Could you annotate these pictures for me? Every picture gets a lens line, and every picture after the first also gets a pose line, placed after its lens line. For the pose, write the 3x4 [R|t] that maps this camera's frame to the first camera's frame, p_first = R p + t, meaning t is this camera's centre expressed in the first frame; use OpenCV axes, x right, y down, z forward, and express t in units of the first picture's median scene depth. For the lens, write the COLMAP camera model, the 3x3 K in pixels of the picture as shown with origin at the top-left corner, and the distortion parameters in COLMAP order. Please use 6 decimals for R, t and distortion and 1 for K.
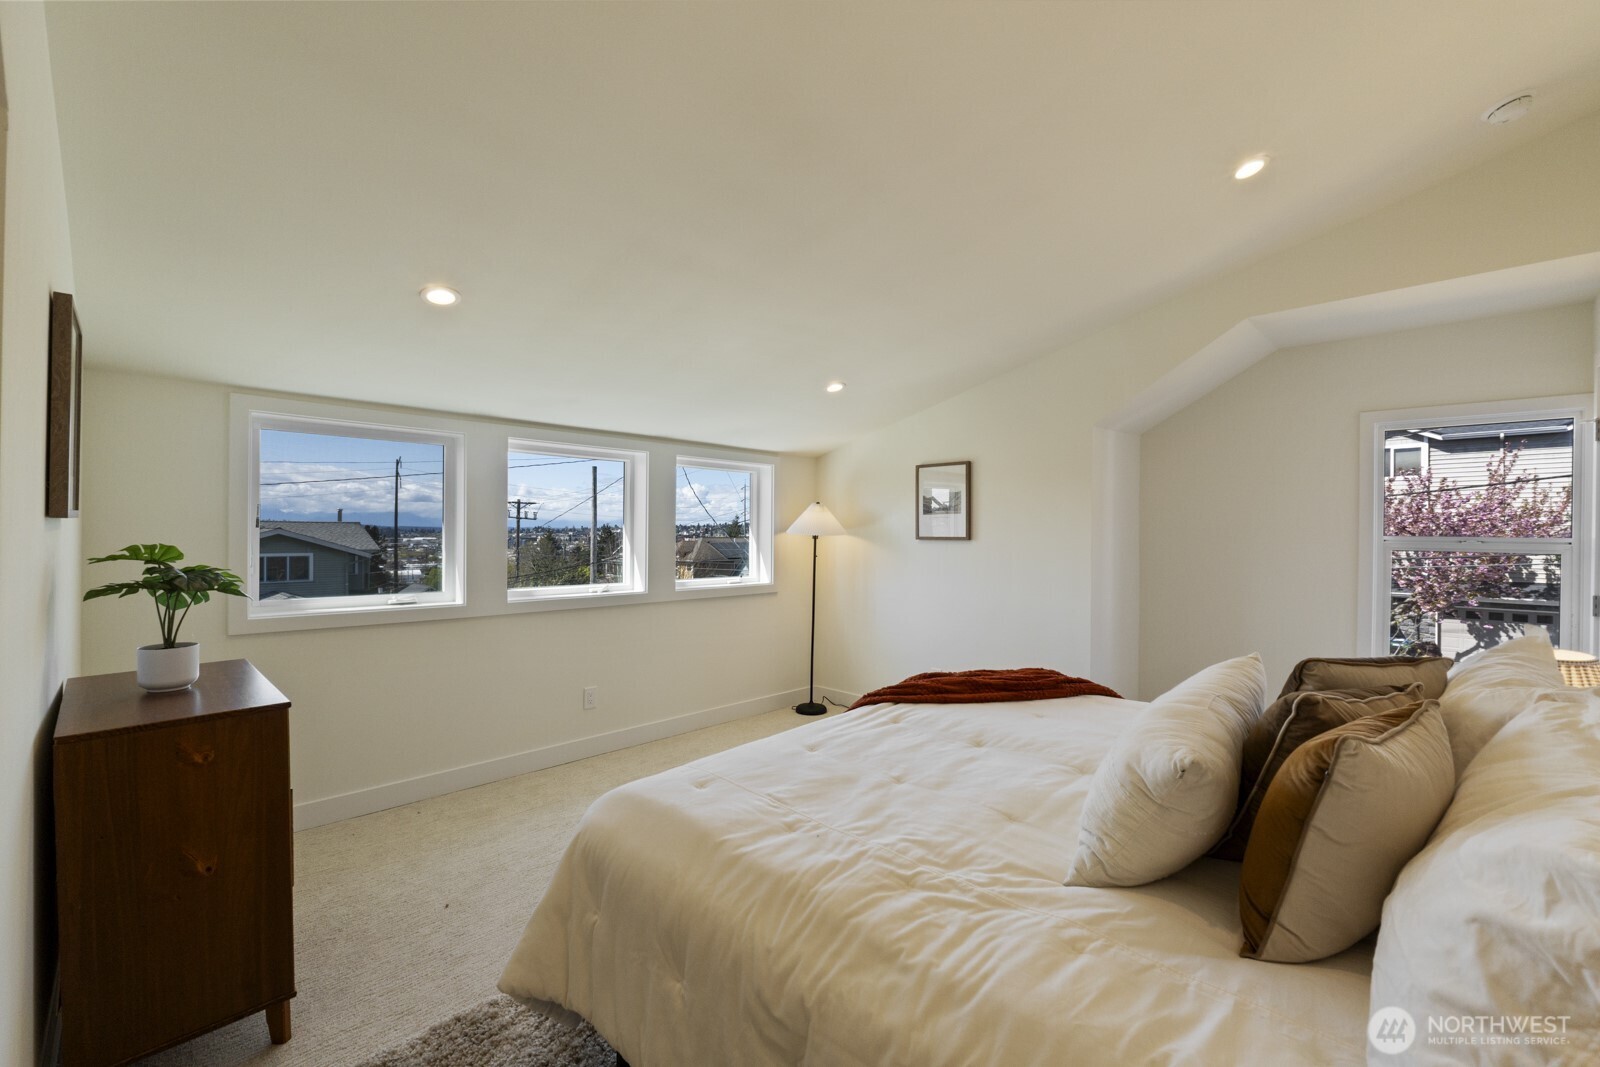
lens RADIAL K [[666.6, 0, 791.8], [0, 666.6, 533.0], [0, 0, 1]] dist [-0.002570, -0.001858]
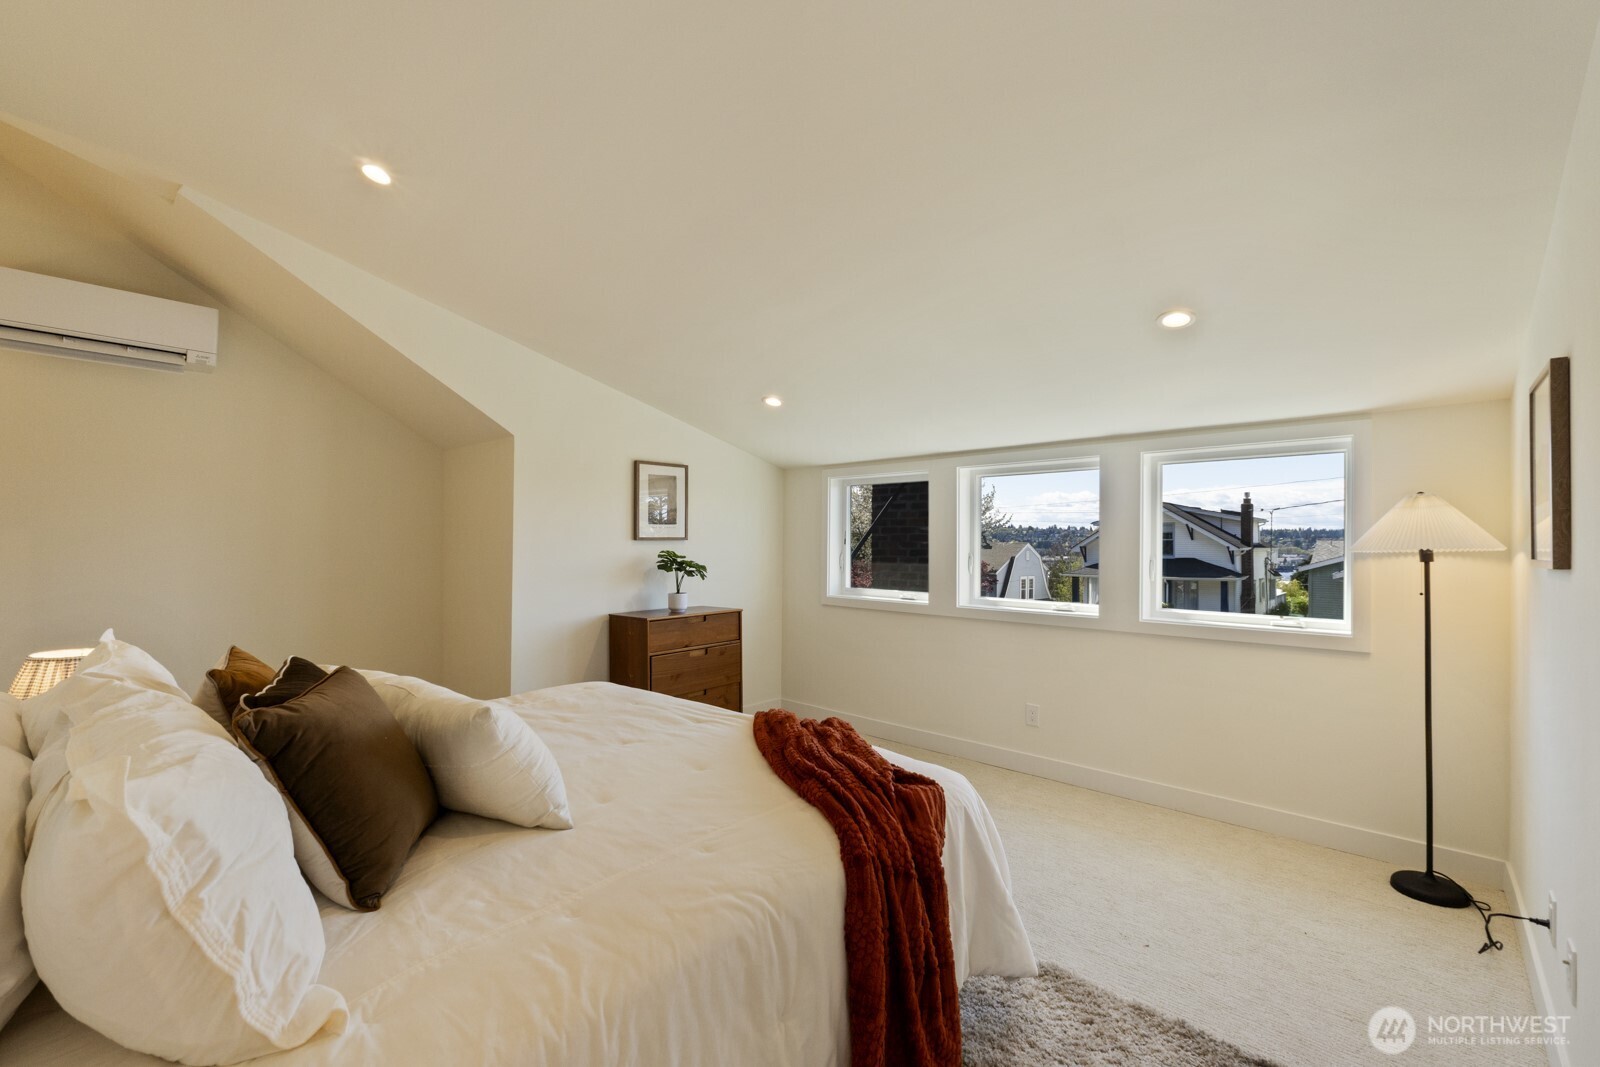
lens RADIAL K [[666.6, 0, 790.8], [0, 666.6, 537.9], [0, 0, 1]] dist [-0.002570, -0.001858]
pose [[0.023494, -0.020101, -0.999522, 0.713012], [-0.004084, 0.999788, -0.020202, 0.007566], [0.999716, 0.004557, 0.023407, 0.654475]]
